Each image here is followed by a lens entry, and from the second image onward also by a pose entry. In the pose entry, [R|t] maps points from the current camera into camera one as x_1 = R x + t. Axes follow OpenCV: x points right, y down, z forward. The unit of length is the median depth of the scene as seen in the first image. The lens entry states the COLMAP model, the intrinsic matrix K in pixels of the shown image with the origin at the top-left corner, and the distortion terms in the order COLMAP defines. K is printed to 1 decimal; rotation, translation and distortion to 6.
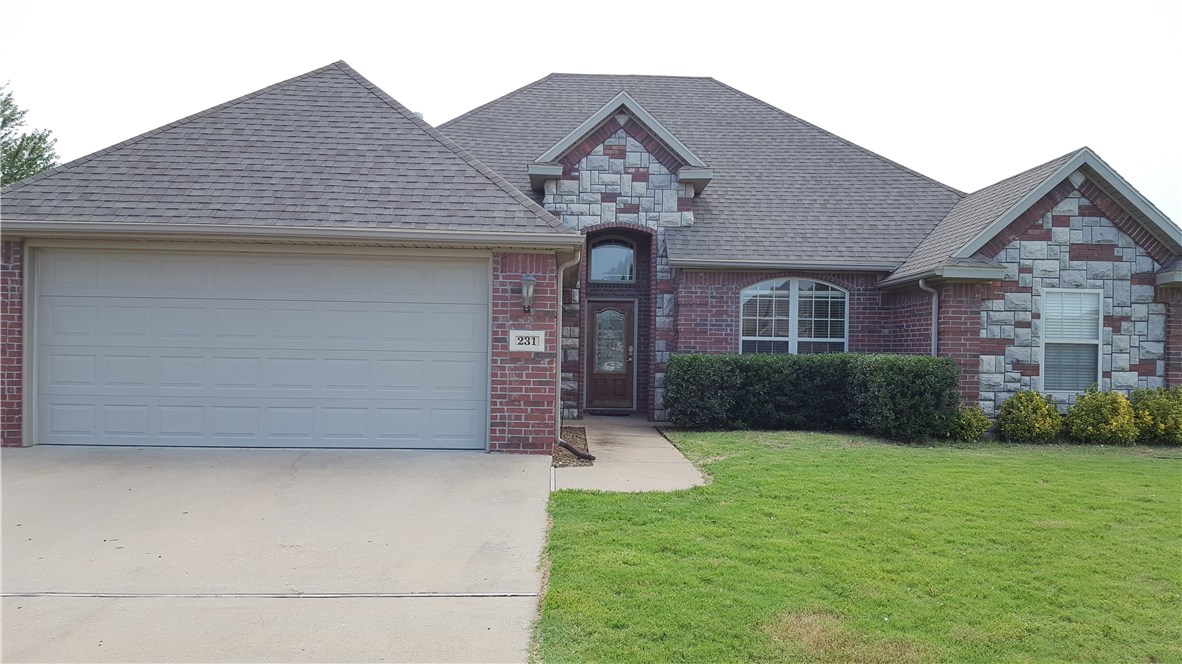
lens RADIAL K [[883.9, 0, 591.0], [0, 883.9, 332.0], [0, 0, 1]] dist [0.167385, -0.229252]
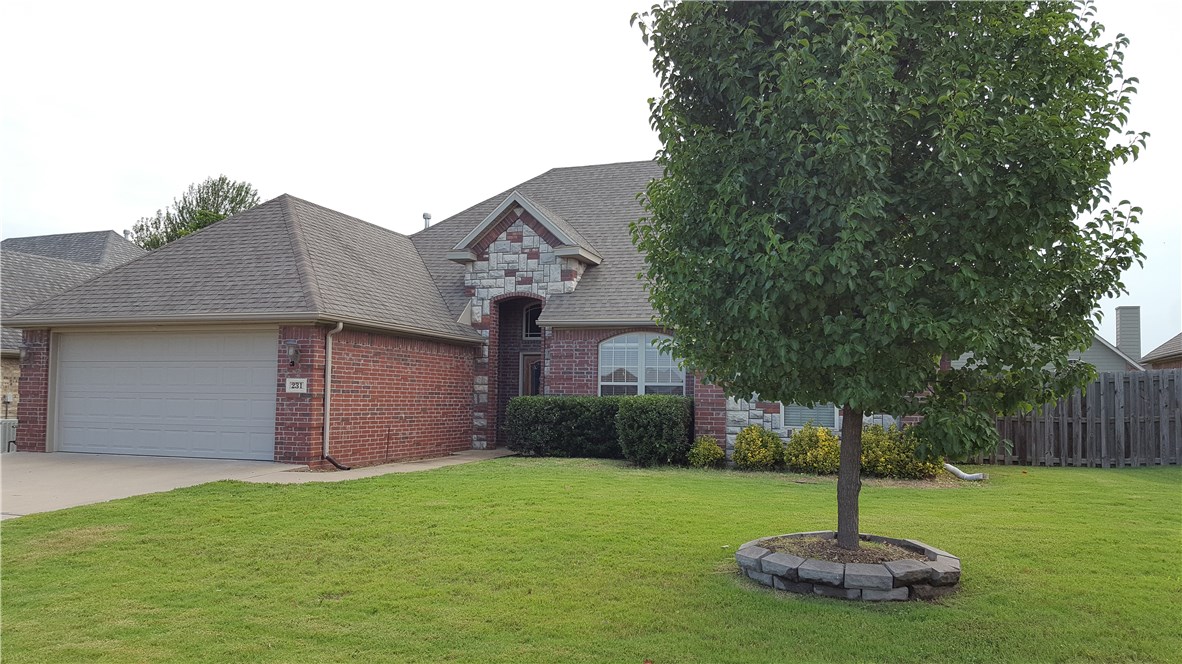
lens RADIAL K [[883.9, 0, 591.0], [0, 883.9, 332.0], [0, 0, 1]] dist [0.167385, -0.229252]
pose [[0.928884, -0.030945, -0.369076, 0.601938], [0.008599, 0.998037, -0.062037, 0.011676], [0.370272, 0.054451, 0.927326, -0.124621]]
